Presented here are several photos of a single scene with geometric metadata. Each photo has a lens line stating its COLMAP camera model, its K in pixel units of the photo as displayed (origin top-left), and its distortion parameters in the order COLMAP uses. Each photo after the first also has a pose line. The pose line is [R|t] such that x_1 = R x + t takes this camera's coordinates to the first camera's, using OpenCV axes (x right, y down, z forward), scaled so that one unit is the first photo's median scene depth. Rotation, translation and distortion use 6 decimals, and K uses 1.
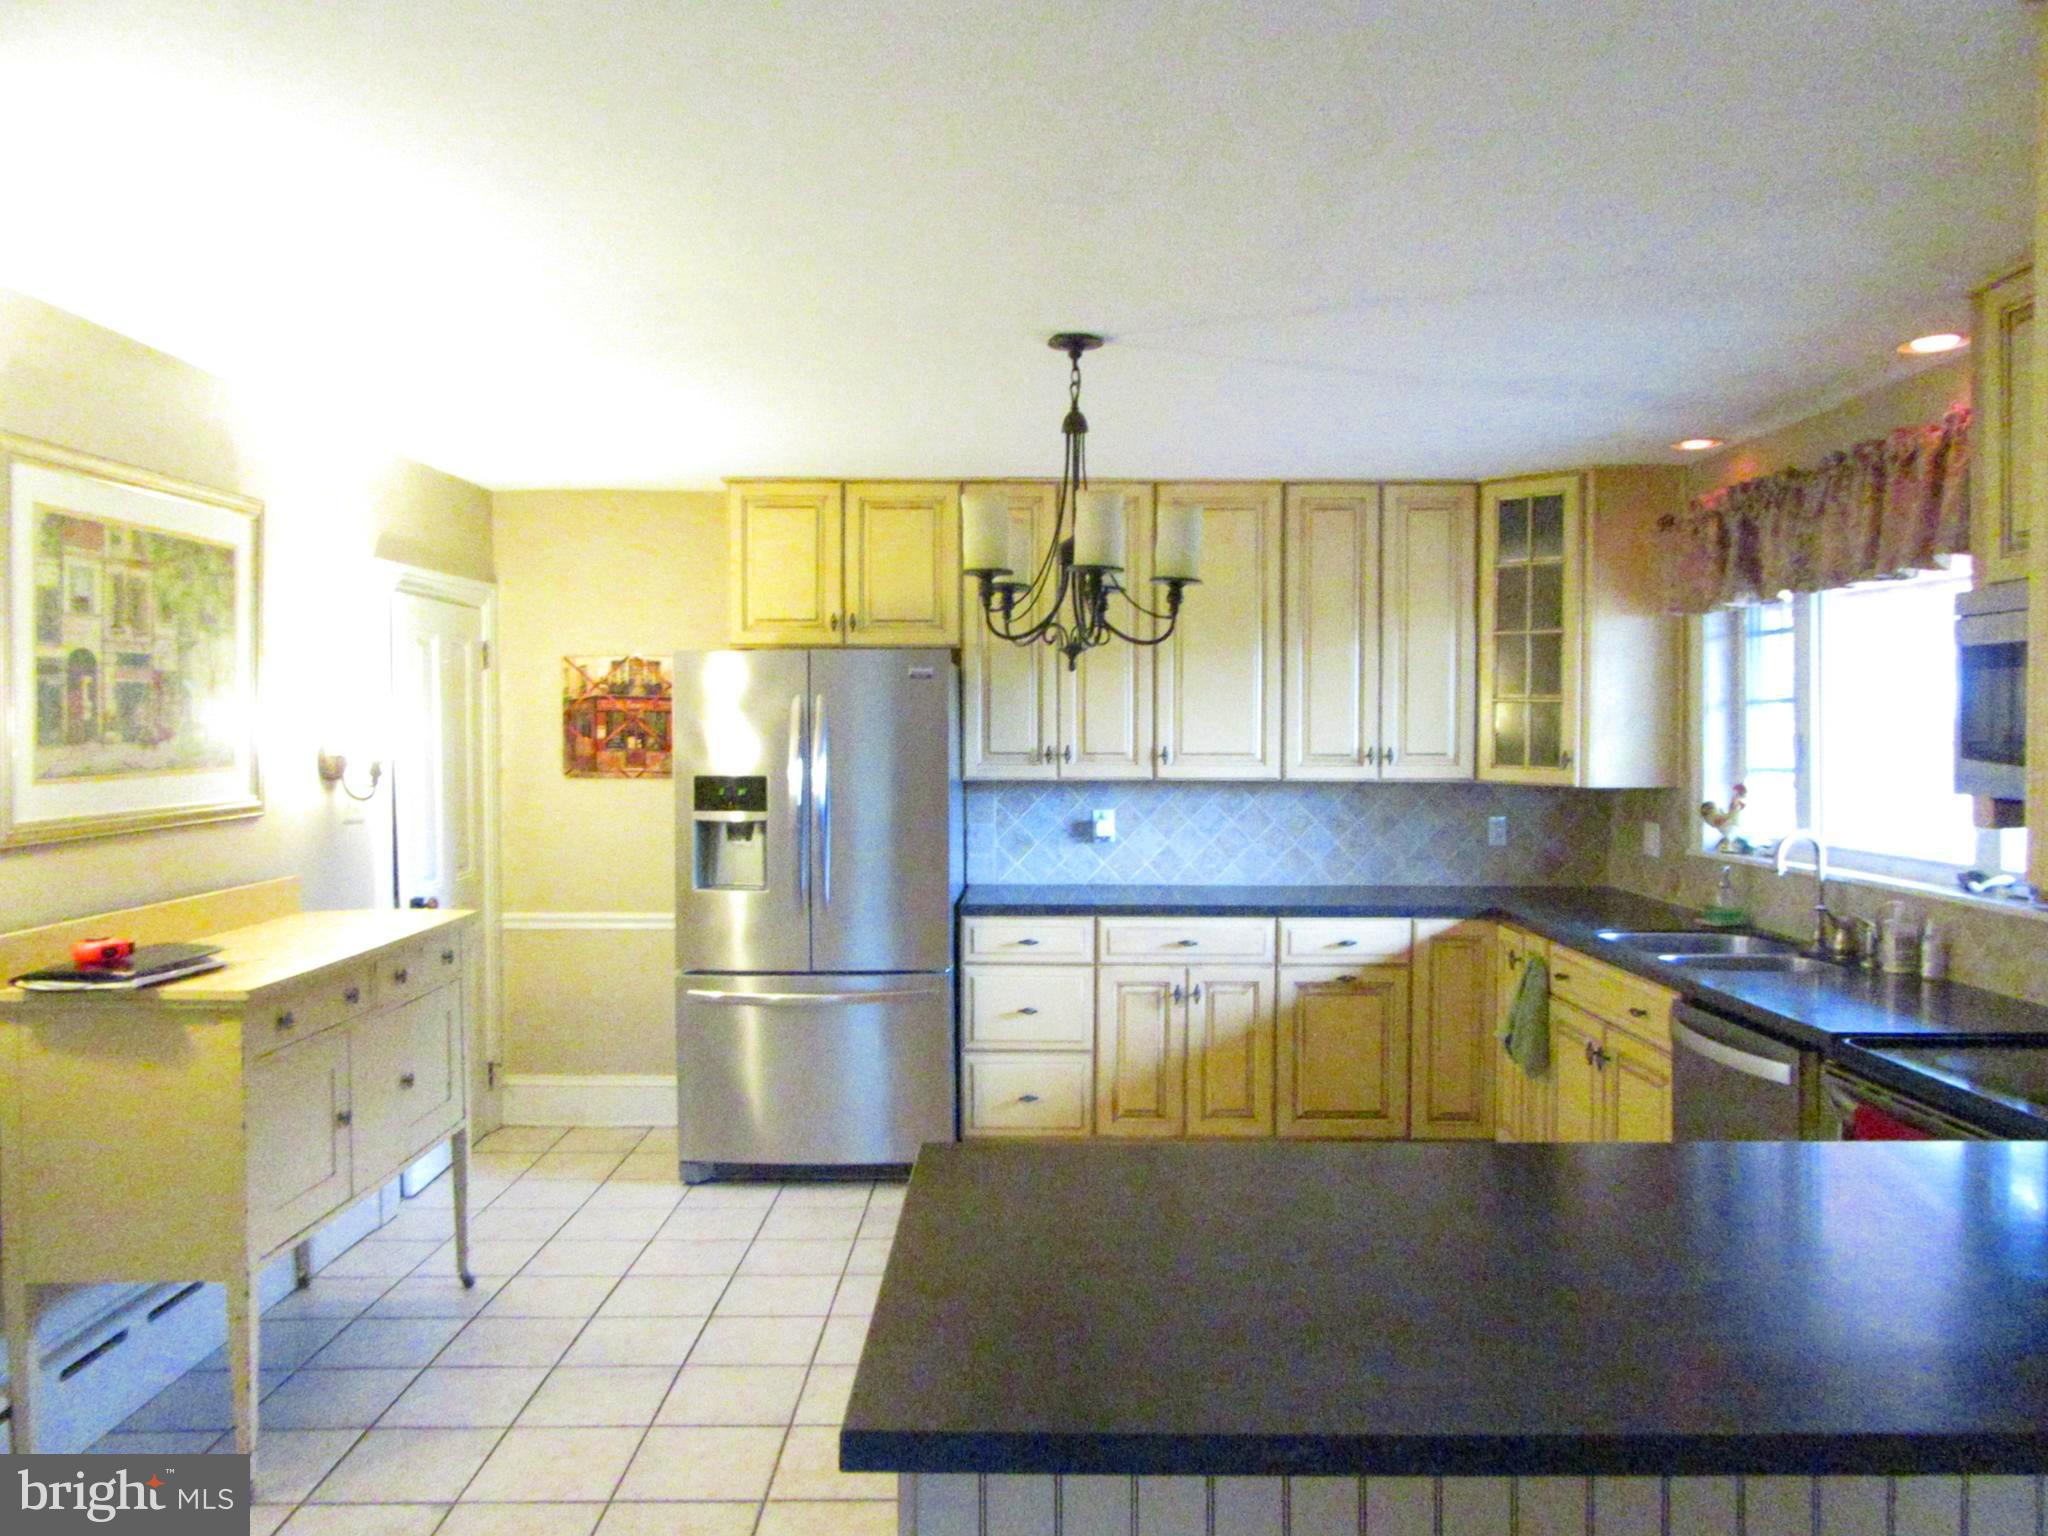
lens RADIAL K [[1509.3, 0, 1030.7], [0, 1509.3, 760.7], [0, 0, 1]] dist [-0.027798, 0.034045]
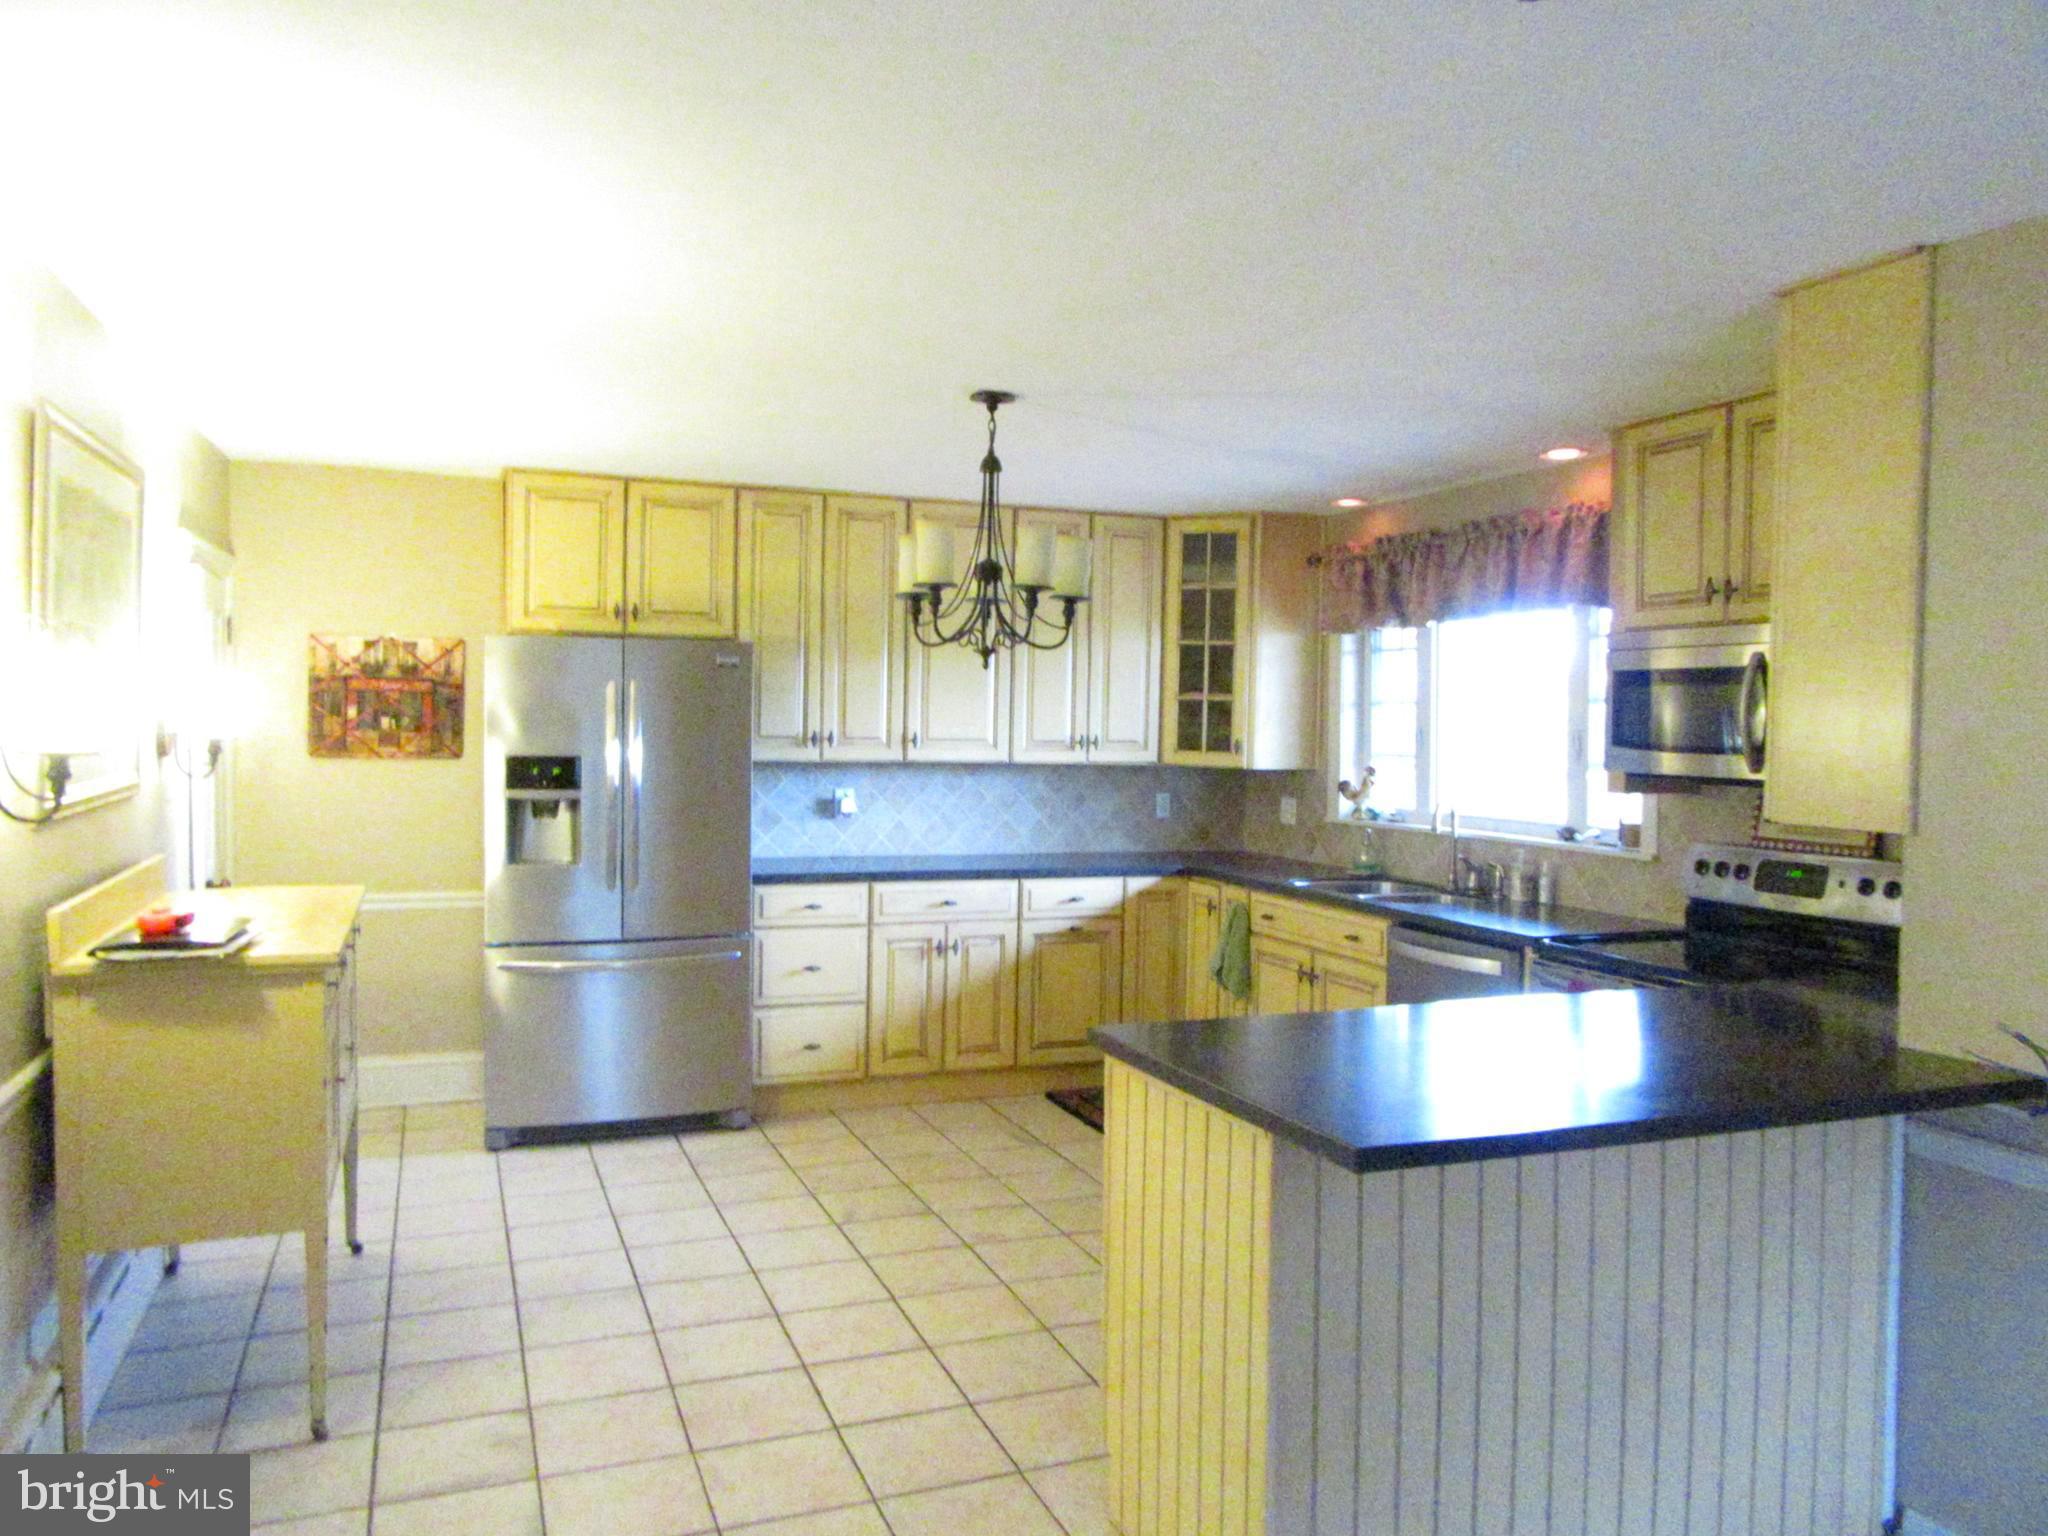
lens RADIAL K [[1509.3, 0, 1030.7], [0, 1509.3, 760.7], [0, 0, 1]] dist [-0.027798, 0.034045]
pose [[0.929704, 0.004184, 0.368283, -0.261440], [-0.007185, 0.999951, 0.006779, 0.003730], [-0.368237, -0.008948, 0.929689, -0.094225]]
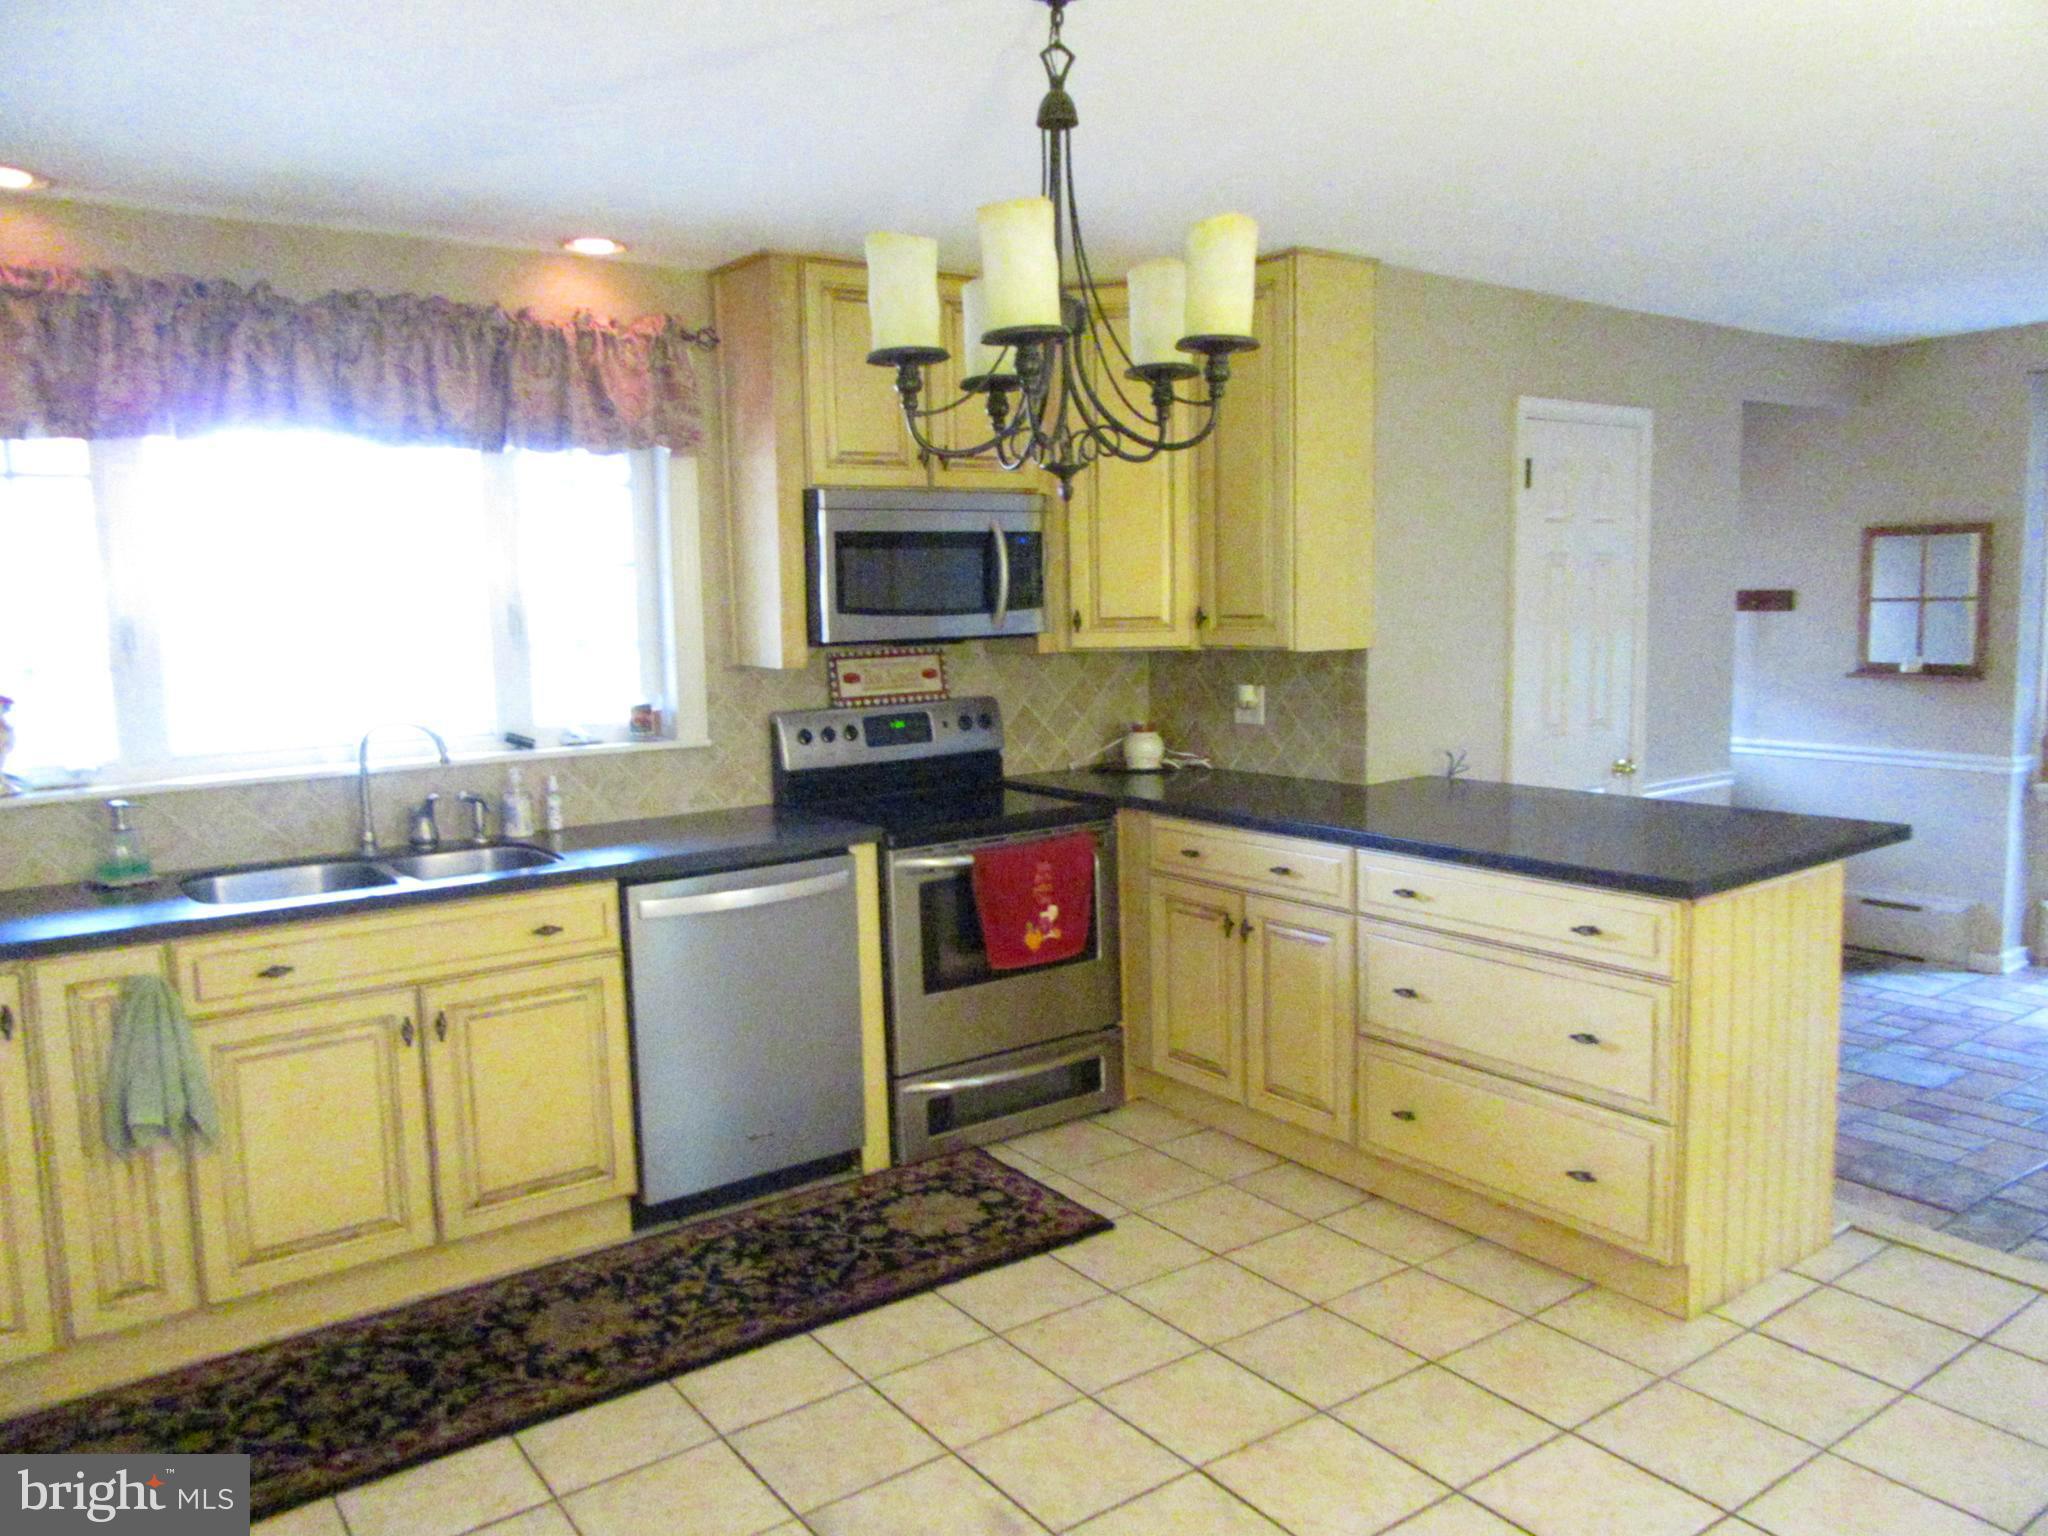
lens RADIAL K [[1510.7, 0, 1032.3], [0, 1510.7, 761.0], [0, 0, 1]] dist [-0.014763, -0.000338]
pose [[-0.588073, -0.080721, 0.804770, -0.342268], [0.041388, 0.990700, 0.129614, -0.023179], [-0.807748, 0.109530, -0.579263, 0.956793]]
